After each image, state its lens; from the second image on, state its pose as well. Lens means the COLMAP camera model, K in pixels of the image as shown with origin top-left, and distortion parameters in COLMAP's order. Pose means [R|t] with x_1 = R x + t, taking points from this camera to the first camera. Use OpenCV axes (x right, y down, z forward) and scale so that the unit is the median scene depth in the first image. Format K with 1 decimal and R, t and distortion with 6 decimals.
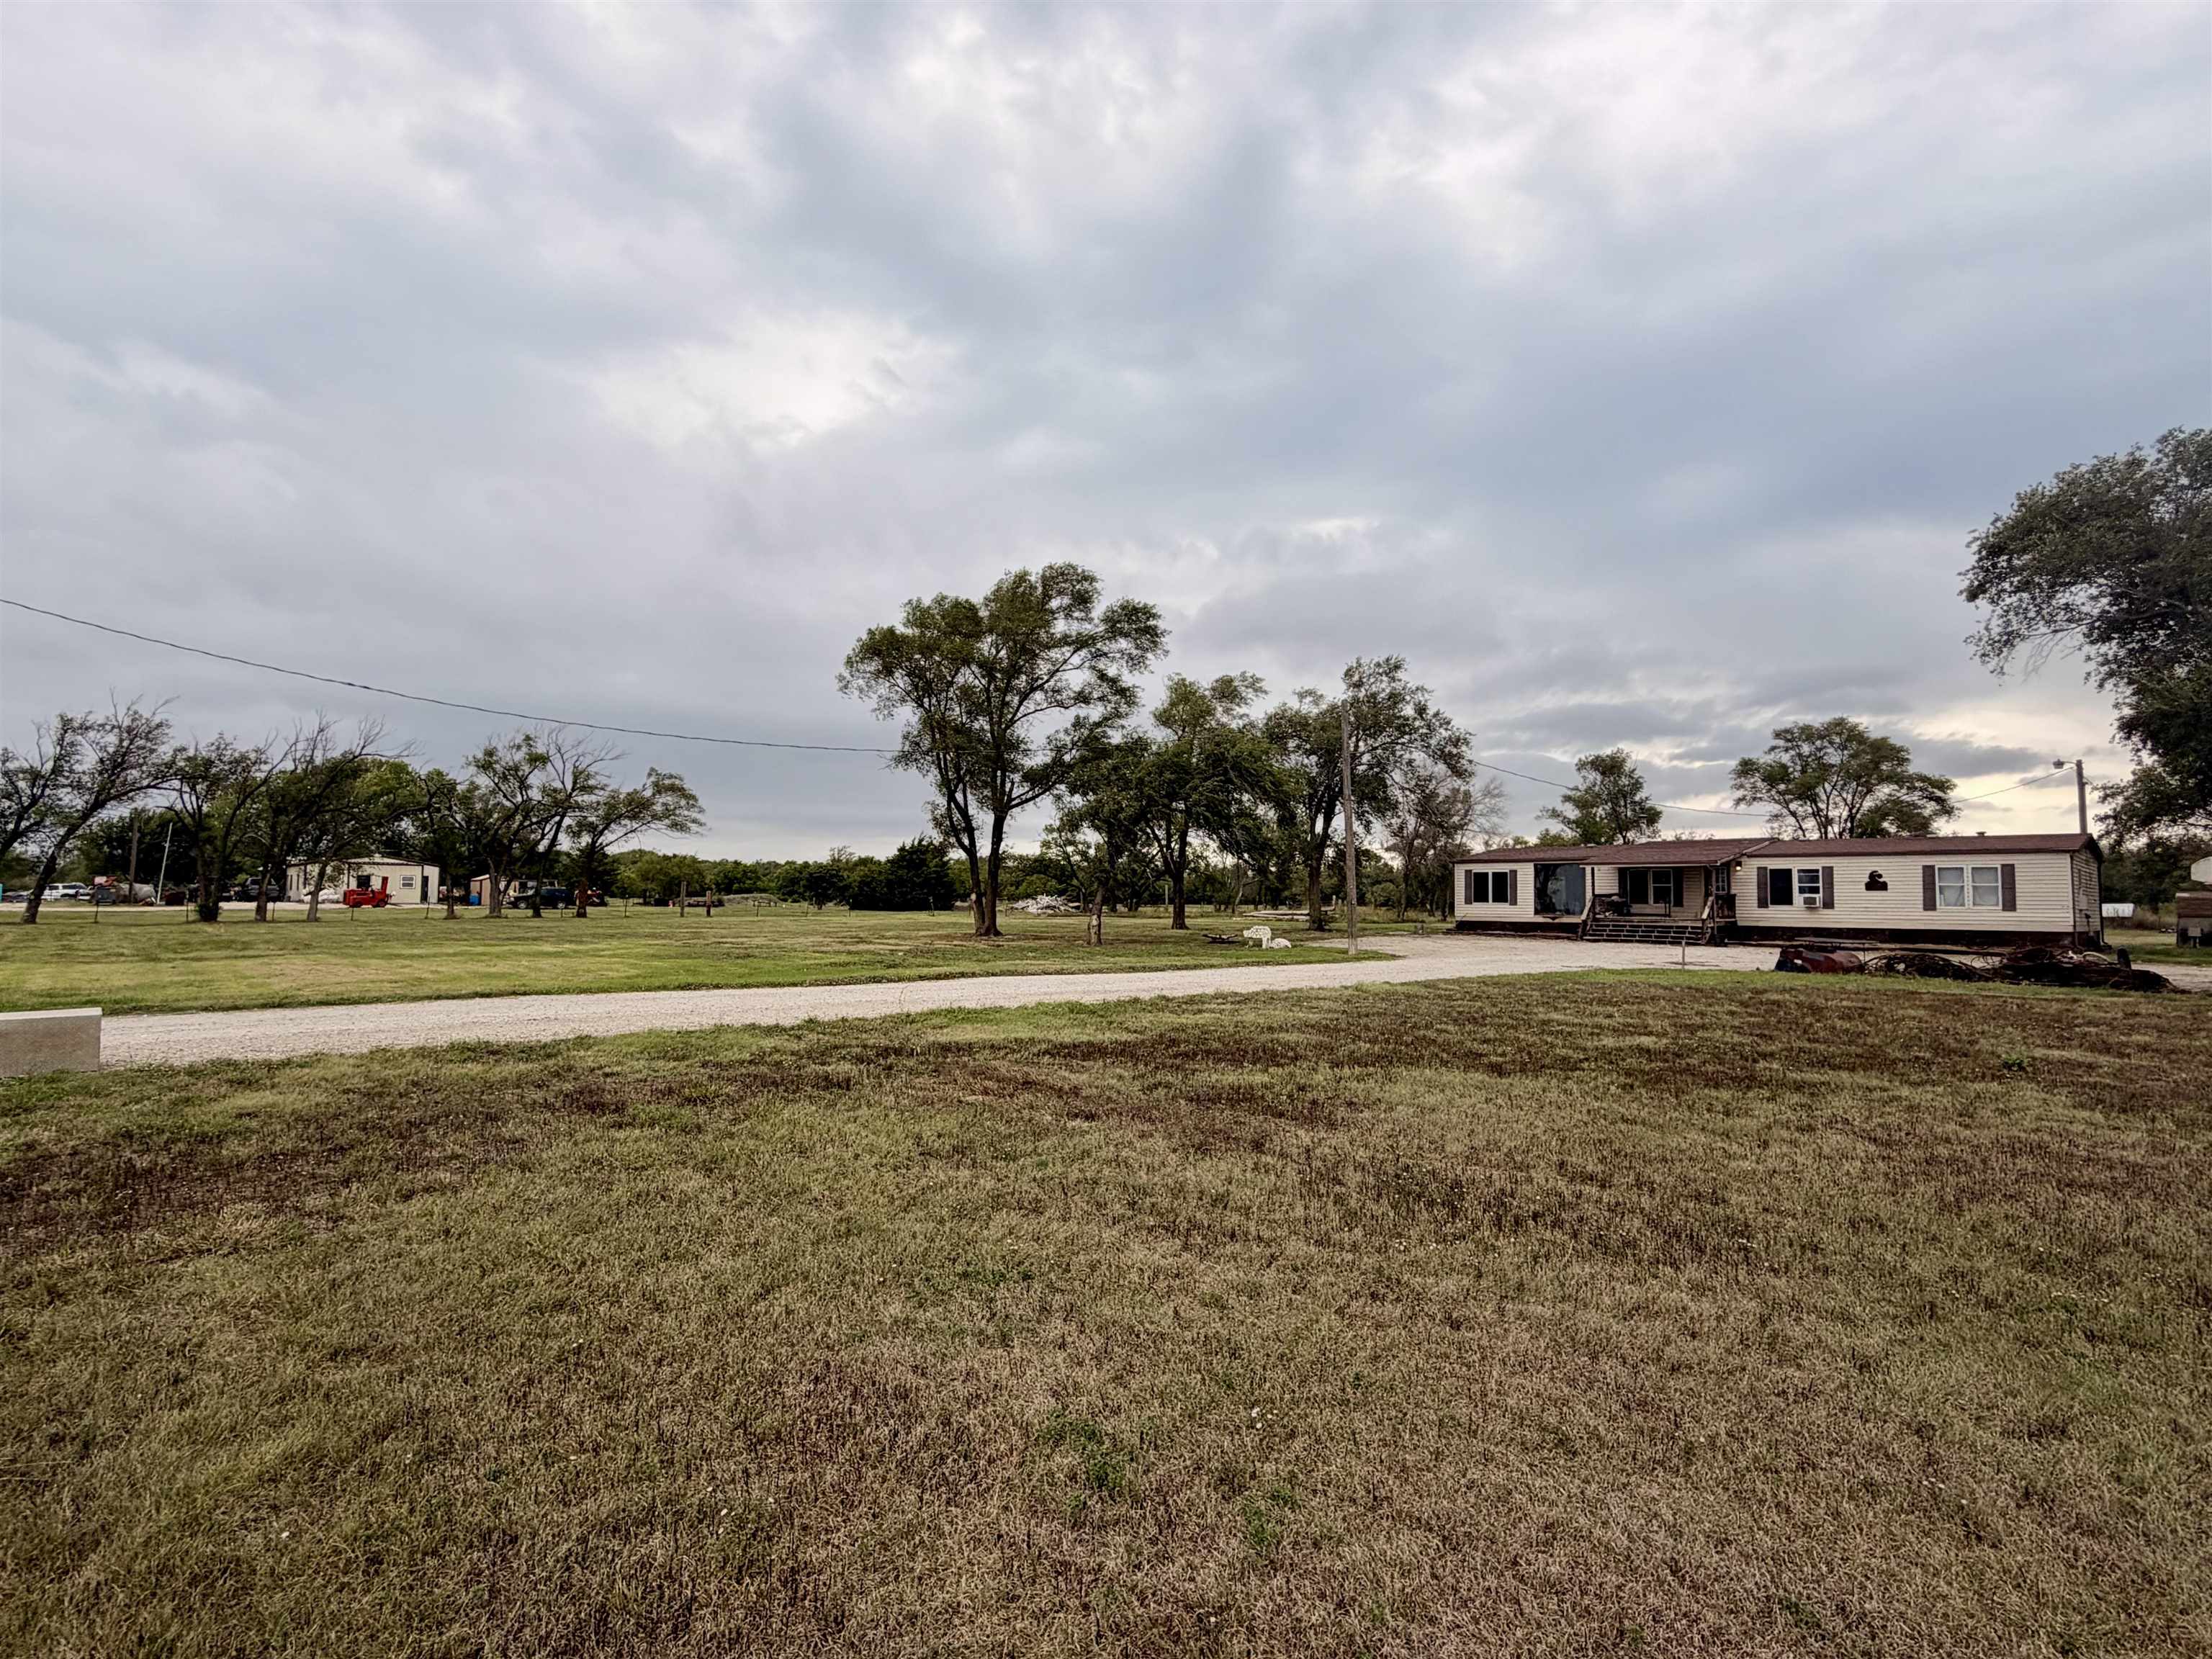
lens RADIAL K [[1098.8, 0, 1105.6], [0, 1098.8, 826.3], [0, 0, 1]] dist [-0.000140, -0.000081]
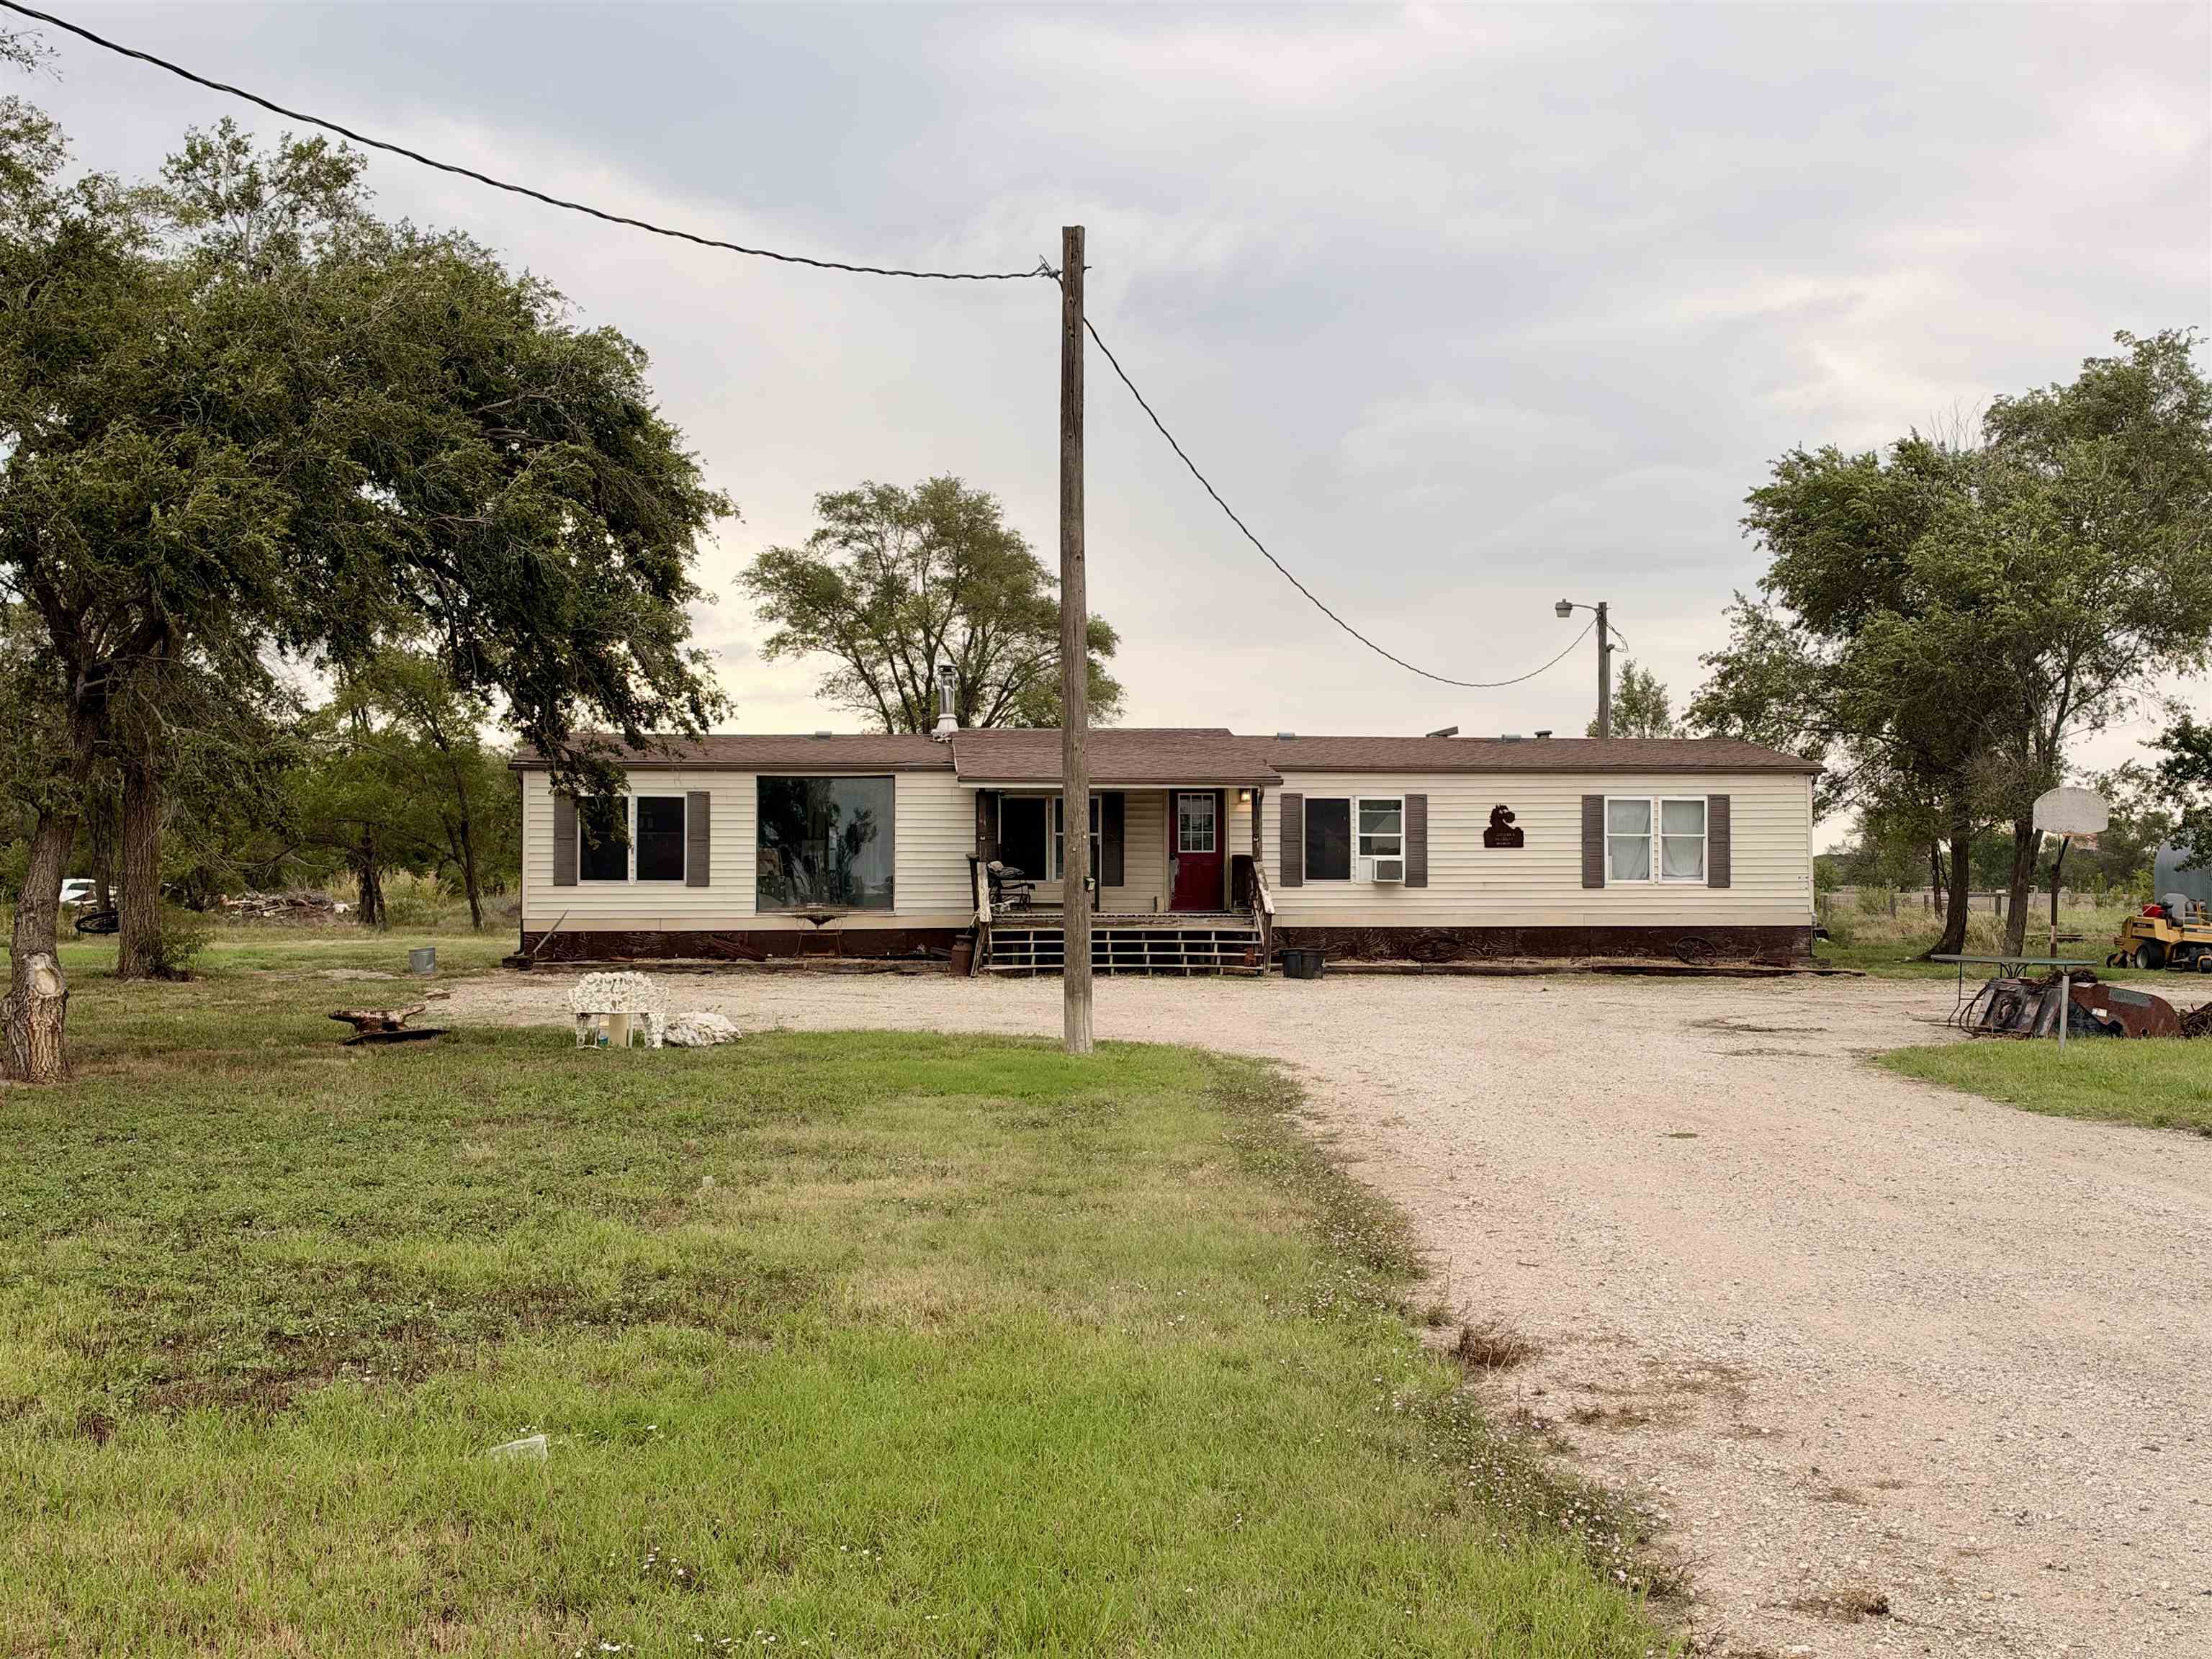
lens RADIAL K [[2565.9, 0, 1106.1], [0, 2565.9, 833.2], [0, 0, 1]] dist [0.032251, 0.000000]
pose [[0.637031, 0.003588, 0.770830, -0.244556], [-0.044799, 0.998471, 0.032376, 0.023383], [-0.769535, -0.055157, 0.636218, 0.410529]]
